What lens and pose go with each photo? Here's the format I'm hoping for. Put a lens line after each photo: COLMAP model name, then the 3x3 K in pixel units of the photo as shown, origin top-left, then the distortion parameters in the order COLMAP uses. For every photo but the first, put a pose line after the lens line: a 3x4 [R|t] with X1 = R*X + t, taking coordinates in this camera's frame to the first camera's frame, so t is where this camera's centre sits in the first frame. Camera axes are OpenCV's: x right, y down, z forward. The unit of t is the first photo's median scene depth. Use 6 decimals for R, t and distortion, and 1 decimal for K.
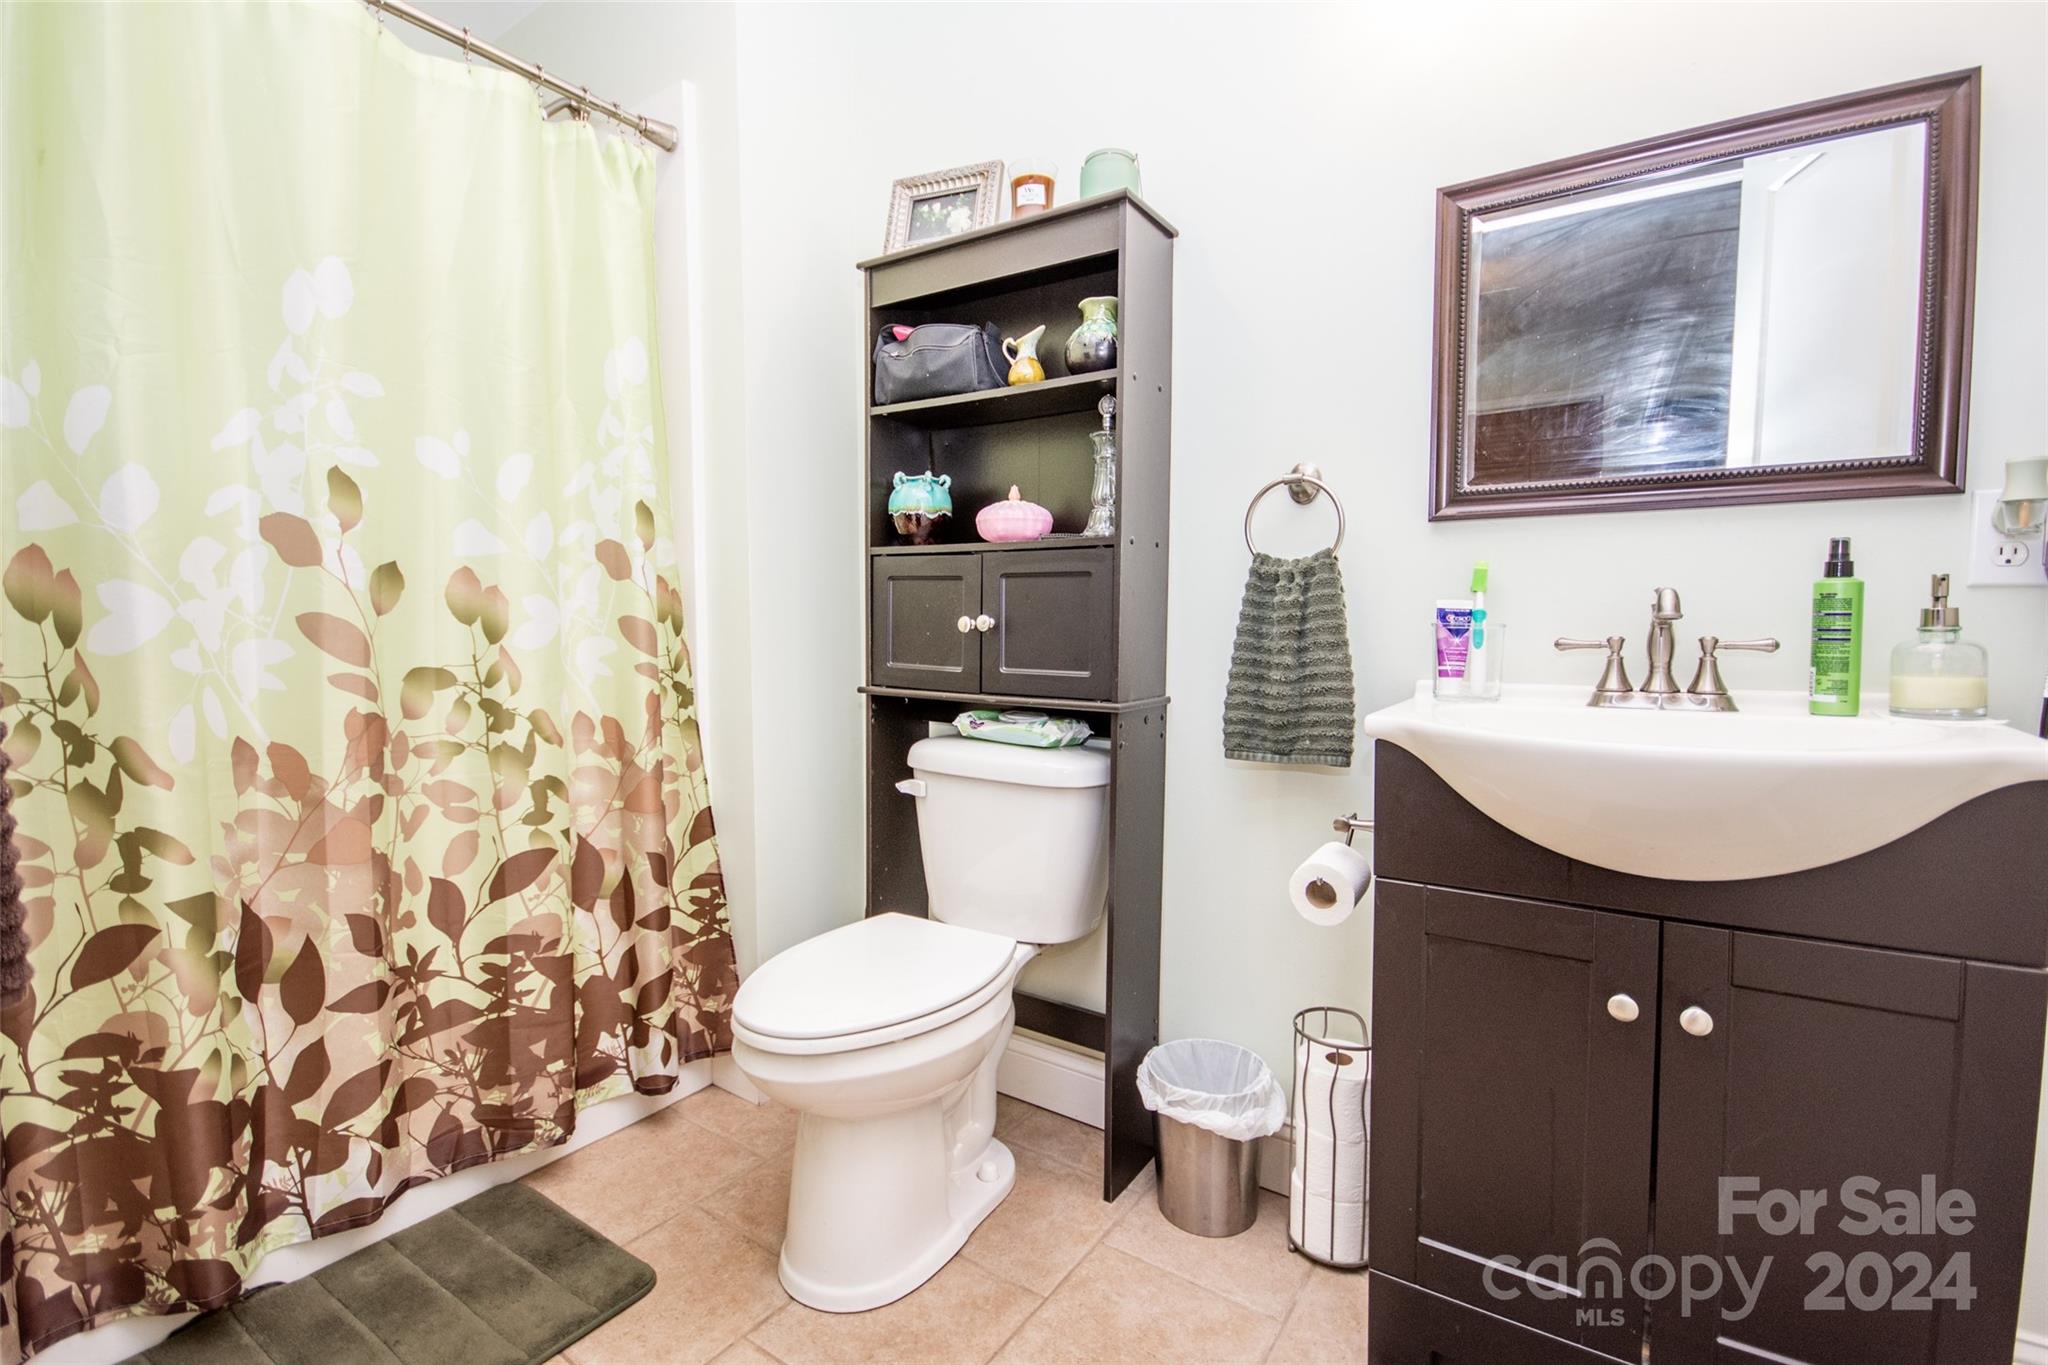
lens RADIAL K [[924.5, 0, 1027.6], [0, 924.5, 675.6], [0, 0, 1]] dist [0.000684, 0.000474]
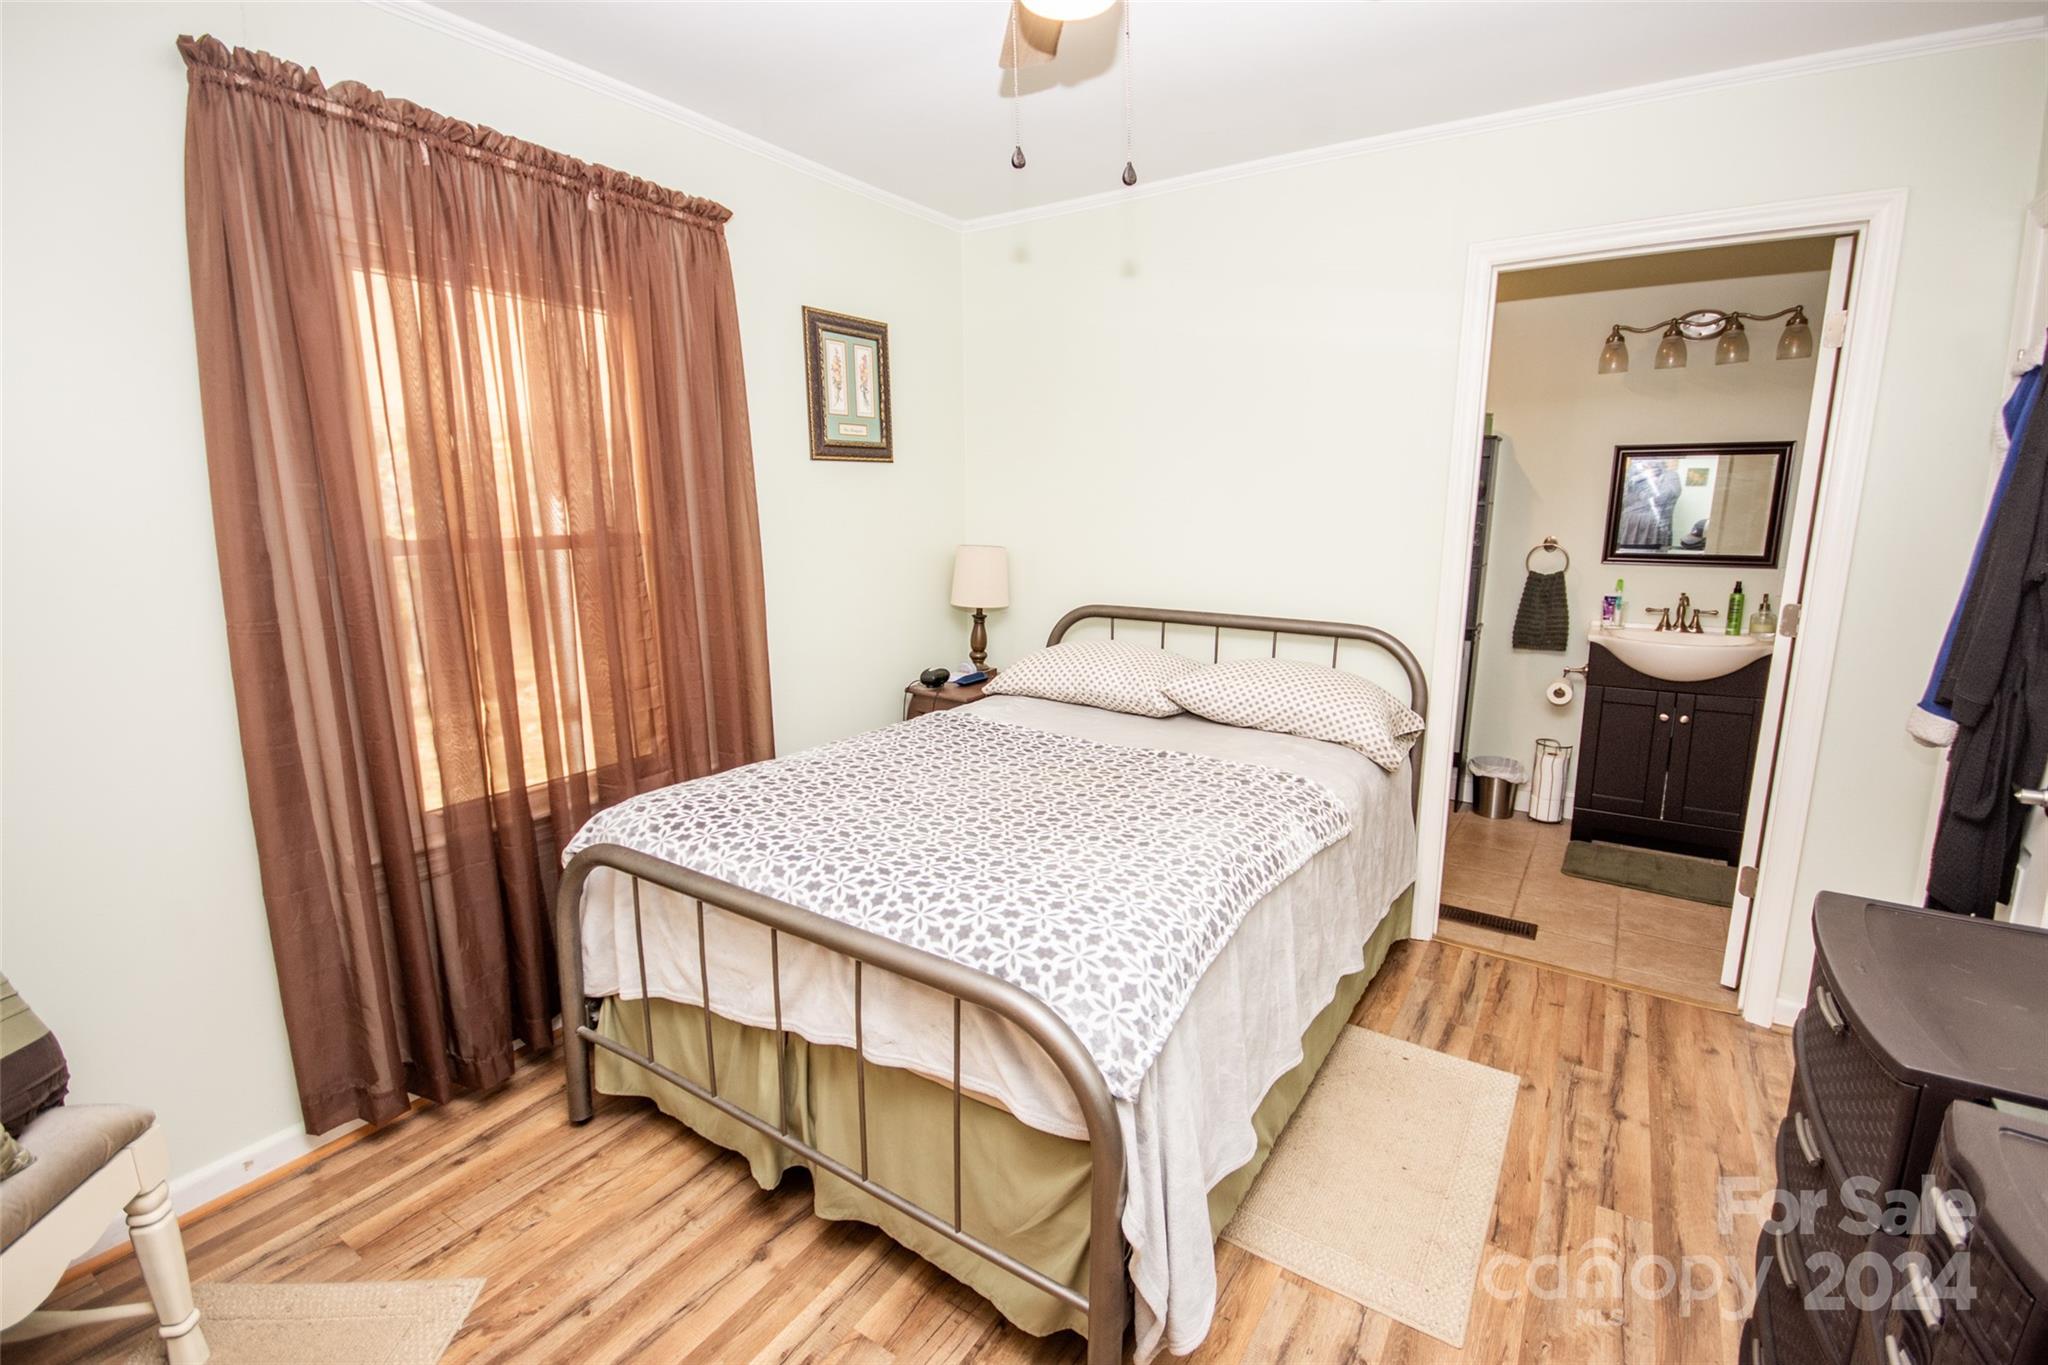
lens RADIAL K [[924.5, 0, 1027.6], [0, 924.5, 675.6], [0, 0, 1]] dist [0.000684, 0.000474]
pose [[0.999881, -0.011746, 0.010047, -1.580545], [0.010145, 0.989120, 0.146764, -0.306090], [-0.011662, -0.146645, 0.989121, -2.127571]]
